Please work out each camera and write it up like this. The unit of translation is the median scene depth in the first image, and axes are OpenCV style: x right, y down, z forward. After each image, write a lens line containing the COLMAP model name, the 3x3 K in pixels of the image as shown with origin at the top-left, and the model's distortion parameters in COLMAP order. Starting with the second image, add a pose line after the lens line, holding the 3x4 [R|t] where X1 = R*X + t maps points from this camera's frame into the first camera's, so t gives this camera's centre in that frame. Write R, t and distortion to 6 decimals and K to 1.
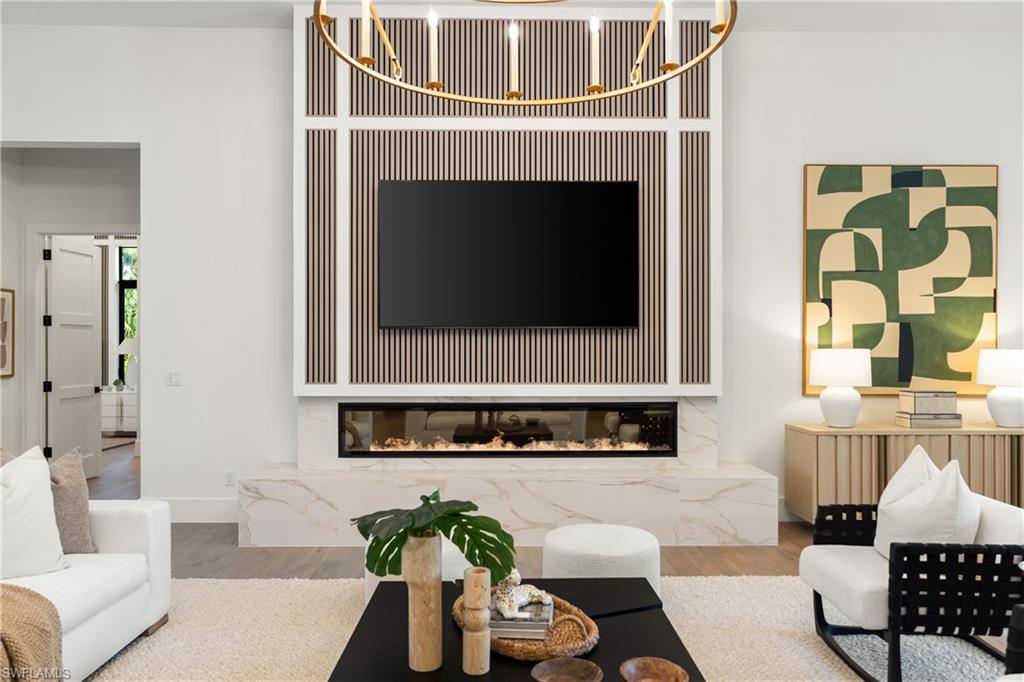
lens RADIAL K [[727.8, 0, 529.5], [0, 727.8, 342.8], [0, 0, 1]] dist [-0.002083, 0.004089]
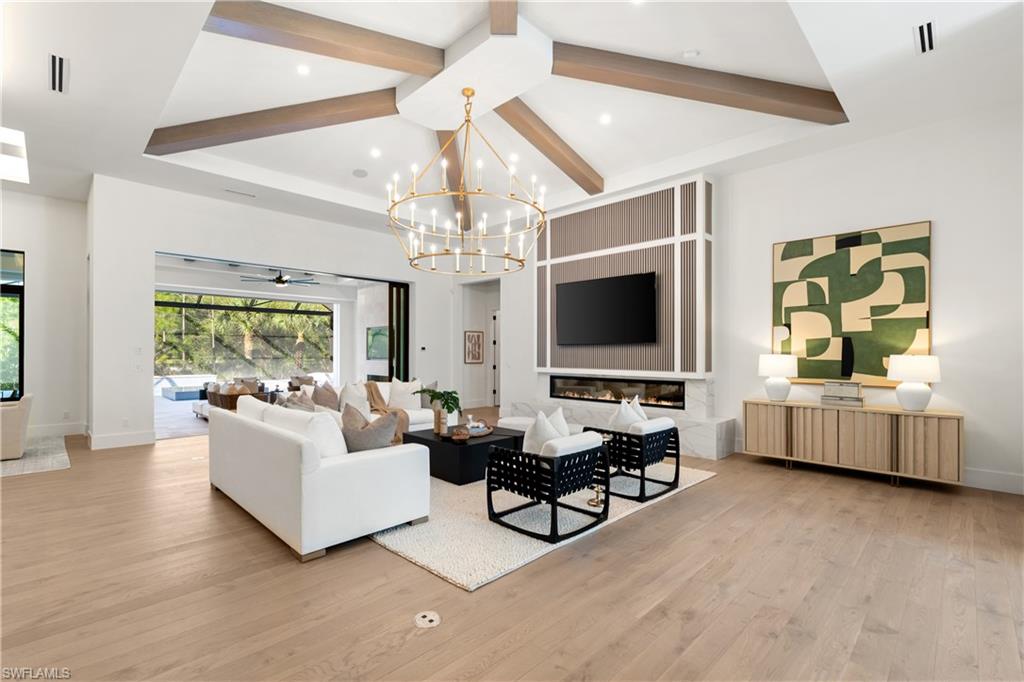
lens RADIAL K [[465.2, 0, 505.3], [0, 465.2, 346.5], [0, 0, 1]] dist [-0.001147, 0.001124]
pose [[0.686712, -0.007021, -0.726896, 0.756005], [0.002636, 0.999971, -0.007169, -0.003449], [0.726925, 0.003007, 0.686711, -0.186713]]
